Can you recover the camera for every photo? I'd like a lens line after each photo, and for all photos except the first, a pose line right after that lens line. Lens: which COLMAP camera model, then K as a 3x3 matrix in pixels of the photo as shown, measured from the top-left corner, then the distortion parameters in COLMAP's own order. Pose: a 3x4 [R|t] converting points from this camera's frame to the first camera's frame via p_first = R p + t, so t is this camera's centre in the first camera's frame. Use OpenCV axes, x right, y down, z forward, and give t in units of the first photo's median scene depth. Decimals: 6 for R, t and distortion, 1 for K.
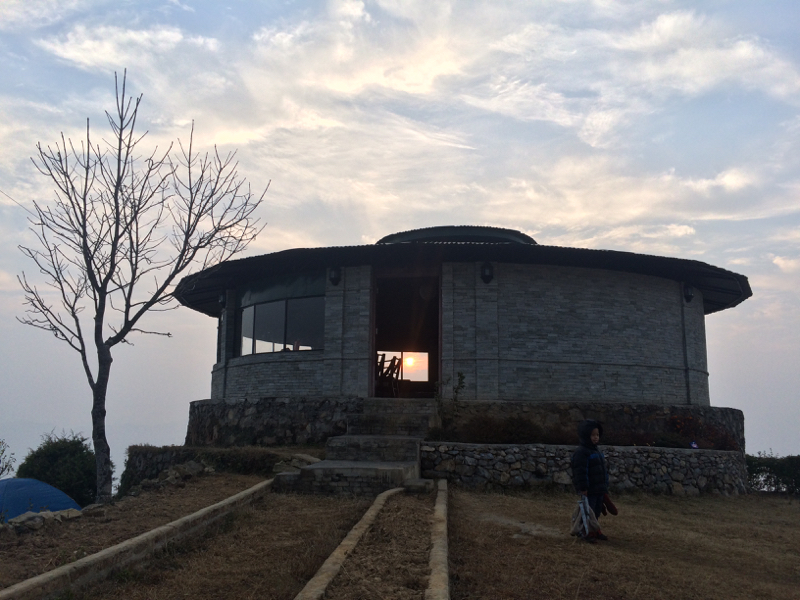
lens RADIAL K [[683.5, 0, 400.0], [0, 683.5, 300.0], [0, 0, 1]] dist [-0.001829, -0.000657]
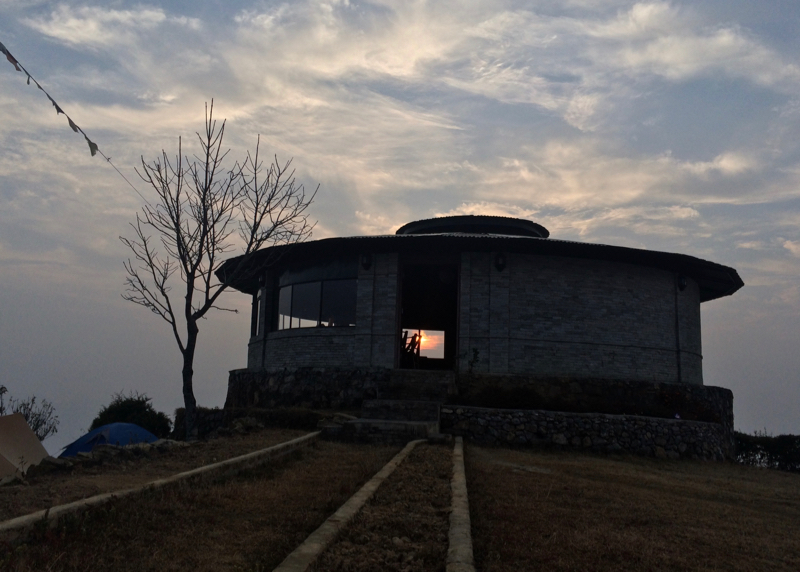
lens RADIAL K [[686.6, 0, 400.0], [0, 686.6, 286.0], [0, 0, 1]] dist [0.001912, 0.001779]
pose [[0.999546, 0.020847, -0.021745, -0.015000], [-0.020590, 0.999716, 0.011979, -0.010321], [0.021989, -0.011525, 0.999692, -0.153498]]
